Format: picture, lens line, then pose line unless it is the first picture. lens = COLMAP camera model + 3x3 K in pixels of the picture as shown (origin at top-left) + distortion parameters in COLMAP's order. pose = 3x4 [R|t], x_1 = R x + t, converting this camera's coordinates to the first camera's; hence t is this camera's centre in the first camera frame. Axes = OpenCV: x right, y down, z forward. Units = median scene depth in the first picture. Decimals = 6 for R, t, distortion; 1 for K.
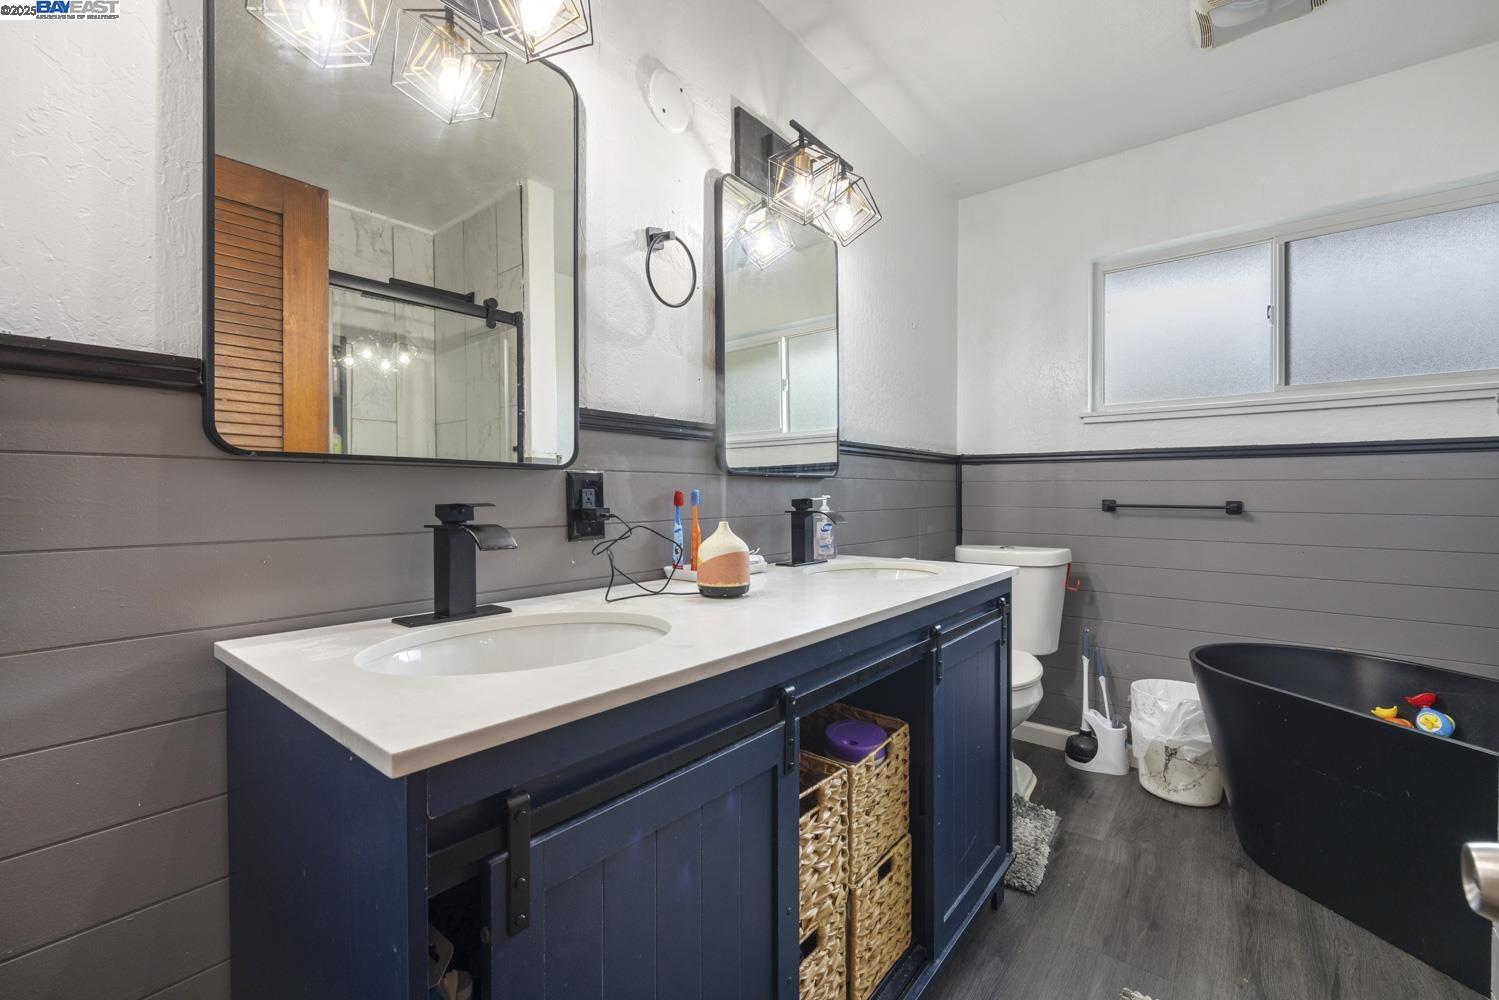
lens RADIAL K [[630.6, 0, 751.1], [0, 630.6, 496.6], [0, 0, 1]] dist [-0.001340, 0.001206]
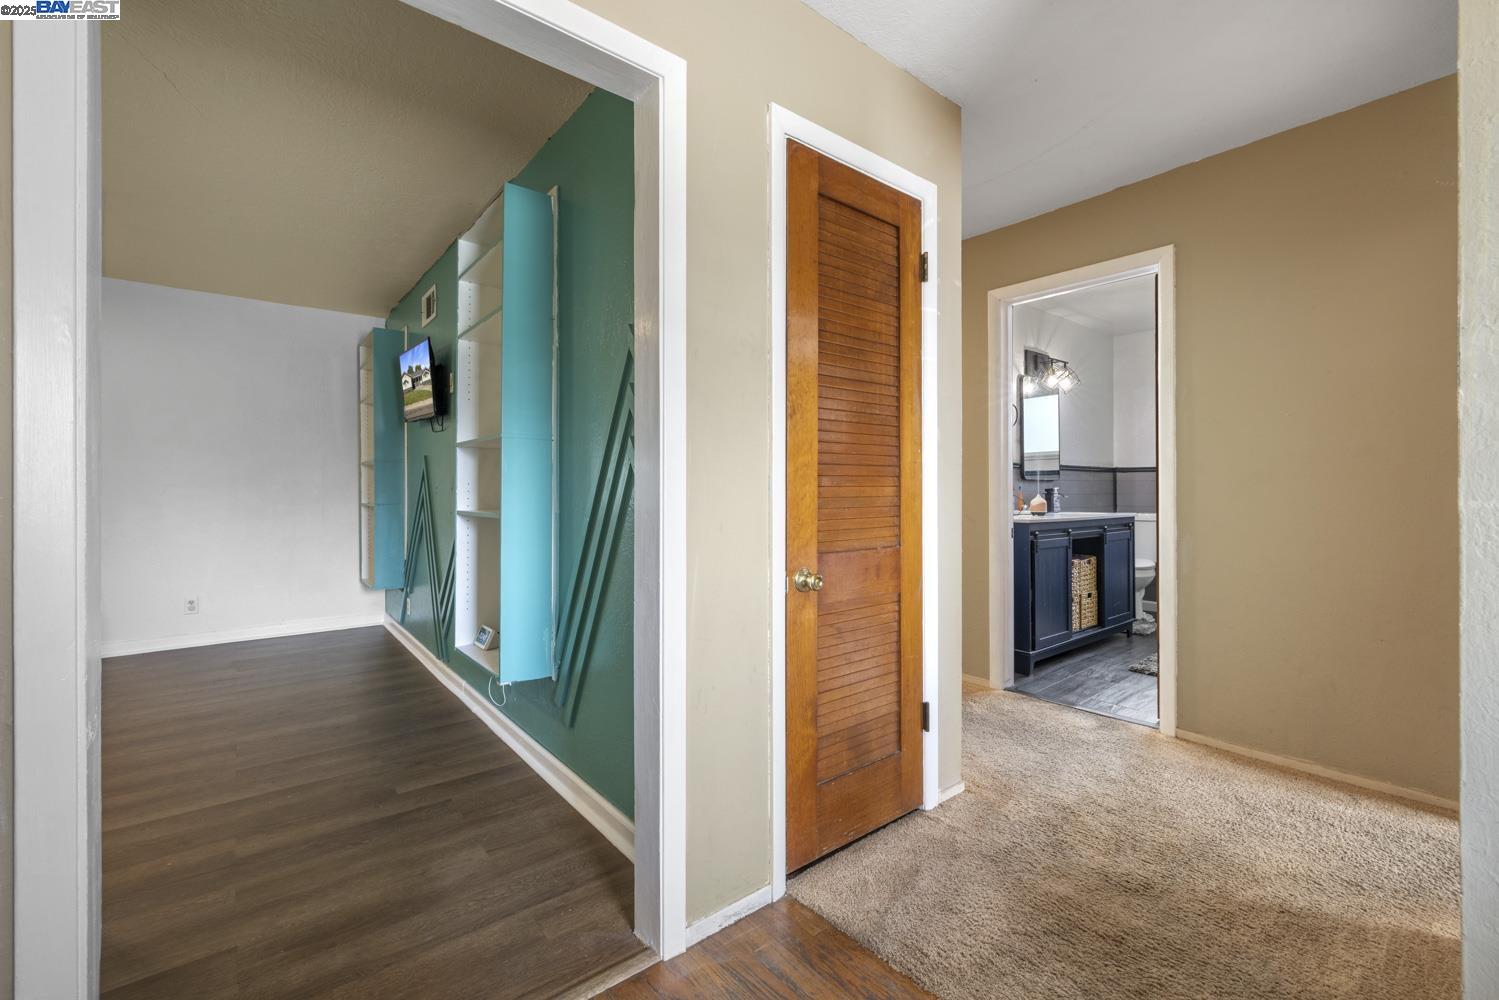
lens RADIAL K [[630.6, 0, 748.9], [0, 630.6, 487.8], [0, 0, 1]] dist [-0.001340, 0.001206]
pose [[0.976940, -0.001133, -0.213513, -0.560746], [-0.000784, 0.999960, -0.008894, 0.023511], [0.213514, 0.008856, 0.976900, -1.786640]]
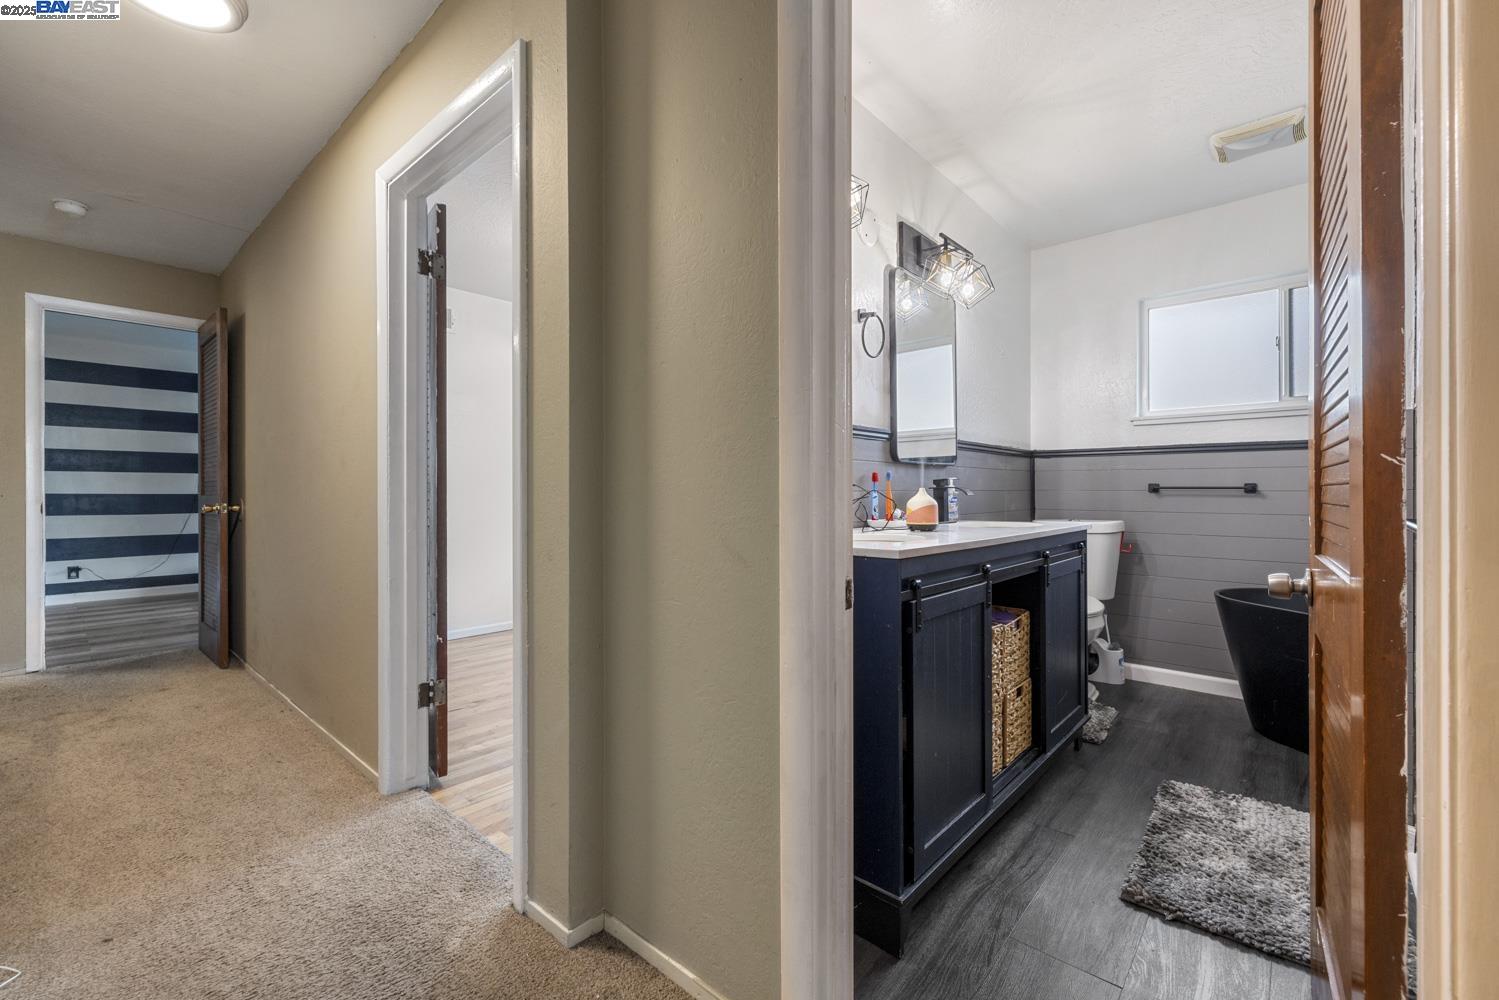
lens RADIAL K [[630.6, 0, 750.6], [0, 630.6, 492.9], [0, 0, 1]] dist [-0.001340, 0.001206]
pose [[0.998615, -0.002172, -0.052565, -0.271798], [0.001904, 0.999985, -0.005152, 0.040057], [0.052576, 0.005045, 0.998604, -0.477963]]
